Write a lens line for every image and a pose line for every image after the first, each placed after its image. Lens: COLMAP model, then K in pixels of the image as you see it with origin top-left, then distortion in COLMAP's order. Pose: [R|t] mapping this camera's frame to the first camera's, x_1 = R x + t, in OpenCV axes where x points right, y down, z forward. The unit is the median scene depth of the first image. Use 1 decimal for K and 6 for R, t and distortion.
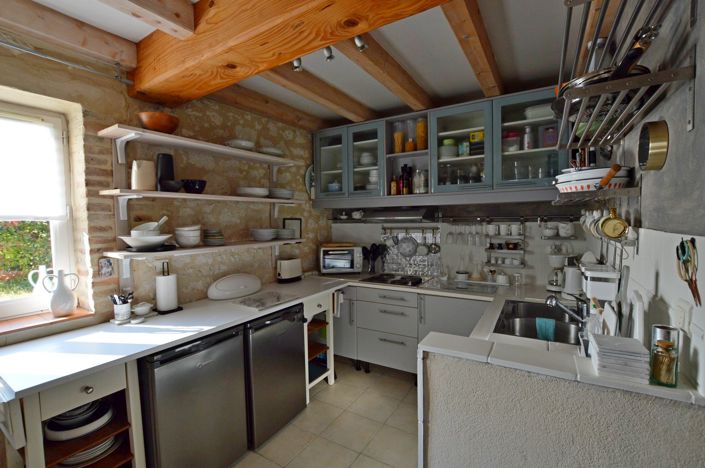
lens RADIAL K [[315.9, 0, 347.3], [0, 315.9, 234.2], [0, 0, 1]] dist [-0.027675, 0.002329]
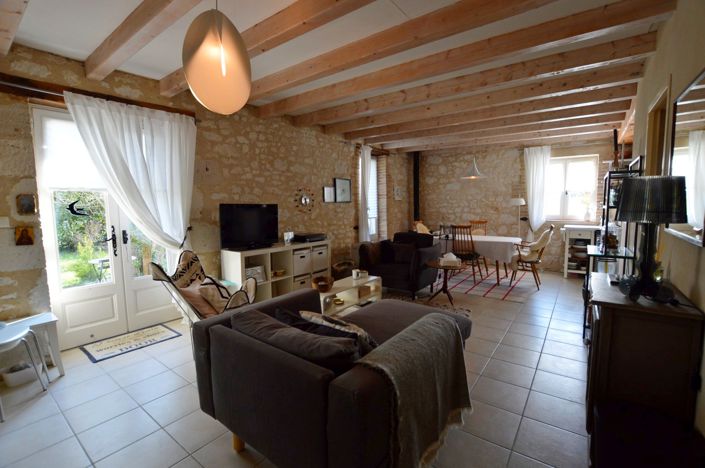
lens RADIAL K [[315.9, 0, 355.3], [0, 315.9, 234.7], [0, 0, 1]] dist [-0.027675, 0.002329]
pose [[-0.074542, 0.102776, -0.991908, 1.698349], [-0.047607, 0.993174, 0.106485, 0.116159], [0.996081, 0.055160, -0.069140, -0.803042]]
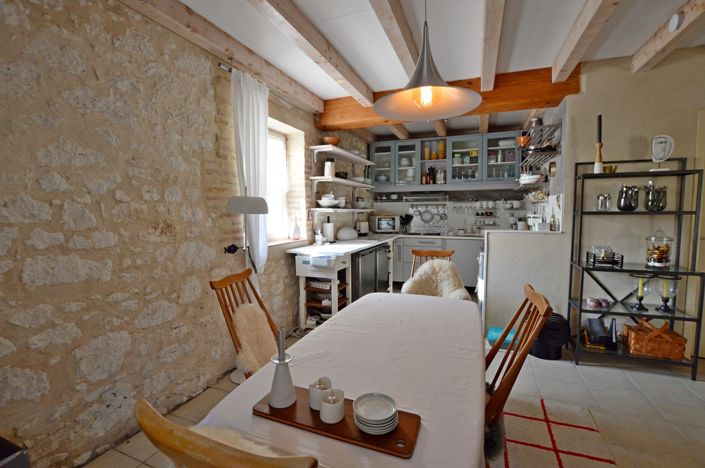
lens RADIAL K [[315.9, 0, 348.1], [0, 315.9, 232.1], [0, 0, 1]] dist [-0.027675, 0.002329]
pose [[0.984892, 0.000271, 0.173168, -0.629134], [-0.003197, 0.999857, 0.016618, 0.121904], [-0.173139, -0.016920, 0.984752, -0.695912]]
